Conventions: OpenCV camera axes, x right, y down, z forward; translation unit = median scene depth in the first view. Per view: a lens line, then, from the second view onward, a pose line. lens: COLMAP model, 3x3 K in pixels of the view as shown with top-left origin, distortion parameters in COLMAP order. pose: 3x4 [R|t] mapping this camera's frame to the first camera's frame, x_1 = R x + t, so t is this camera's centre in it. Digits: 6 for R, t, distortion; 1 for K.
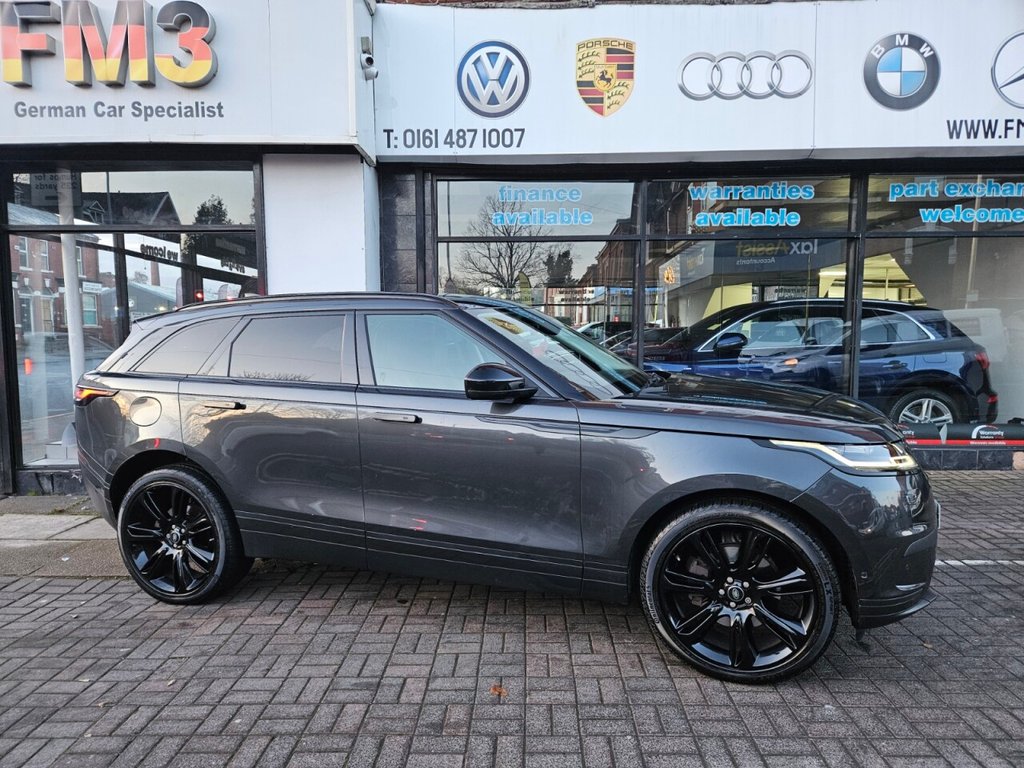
lens RADIAL K [[669.3, 0, 511.7], [0, 669.3, 392.5], [0, 0, 1]] dist [0.074027, -0.055637]
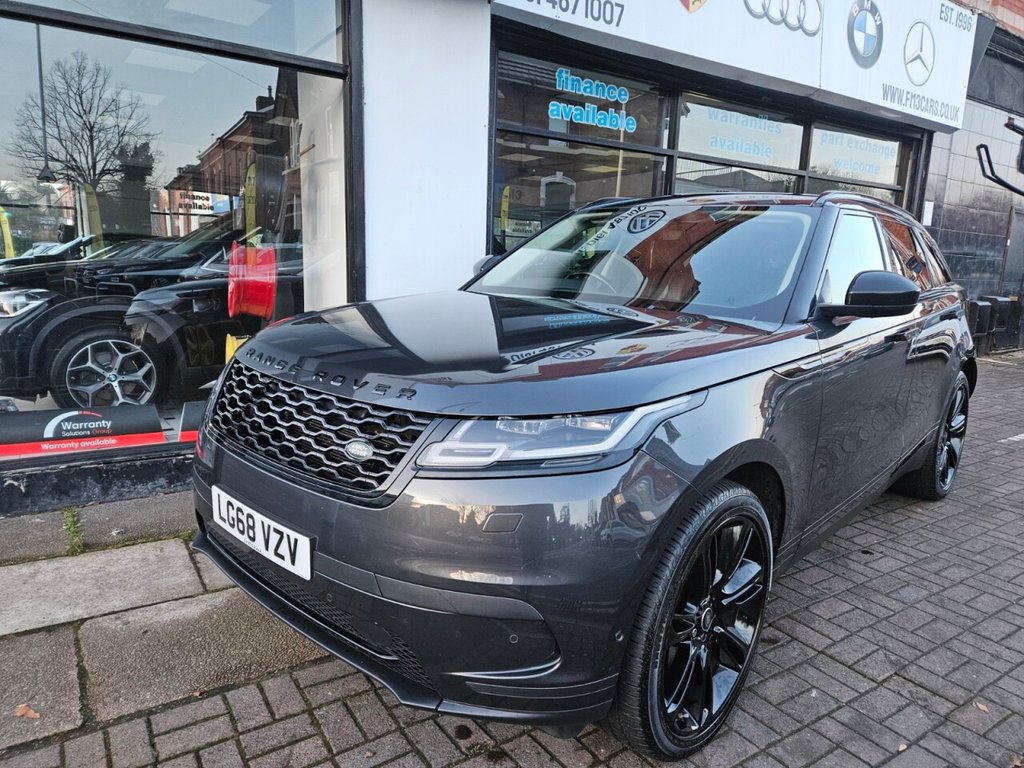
lens RADIAL K [[674.2, 0, 501.1], [0, 674.2, 386.1], [0, 0, 1]] dist [0.059994, -0.042884]
pose [[0.823524, -0.074418, 0.562379, -0.636036], [0.019416, 0.994475, 0.103163, -0.003238], [-0.566949, -0.074037, 0.820419, 0.342512]]
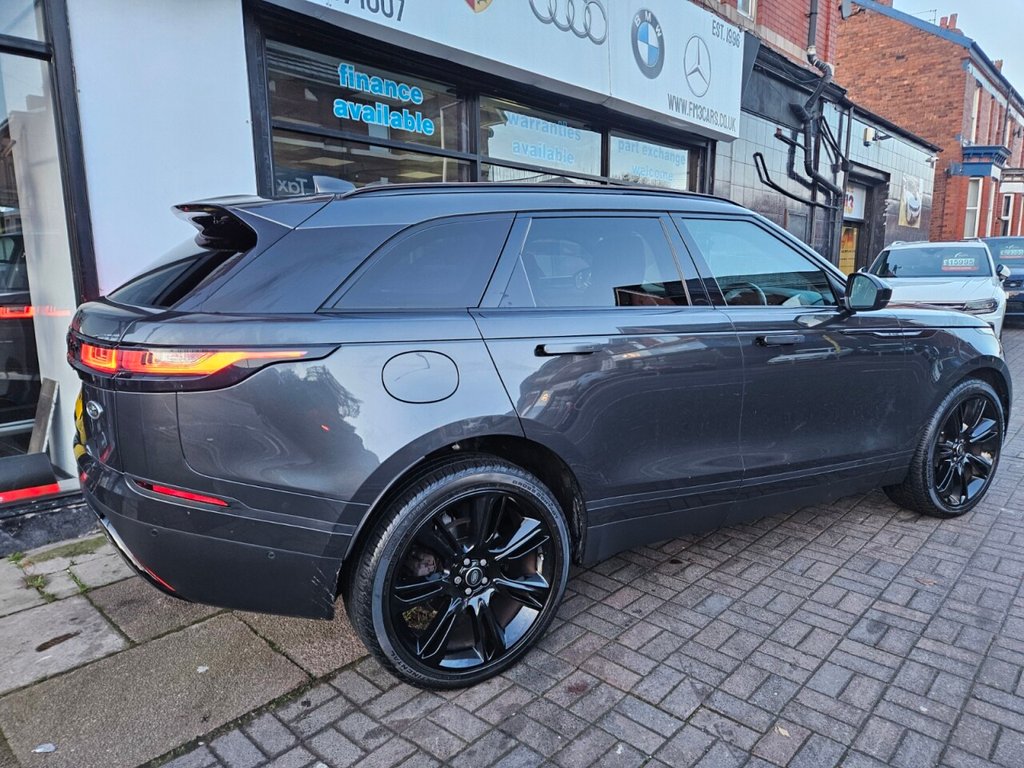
lens RADIAL K [[679.1, 0, 512.0], [0, 679.1, 384.0], [0, 0, 1]] dist [0.078431, -0.064310]
pose [[0.659795, -0.122452, 0.741401, -0.562948], [0.072469, 0.992403, 0.099416, -0.009925], [-0.747943, -0.011866, 0.663657, 0.356922]]
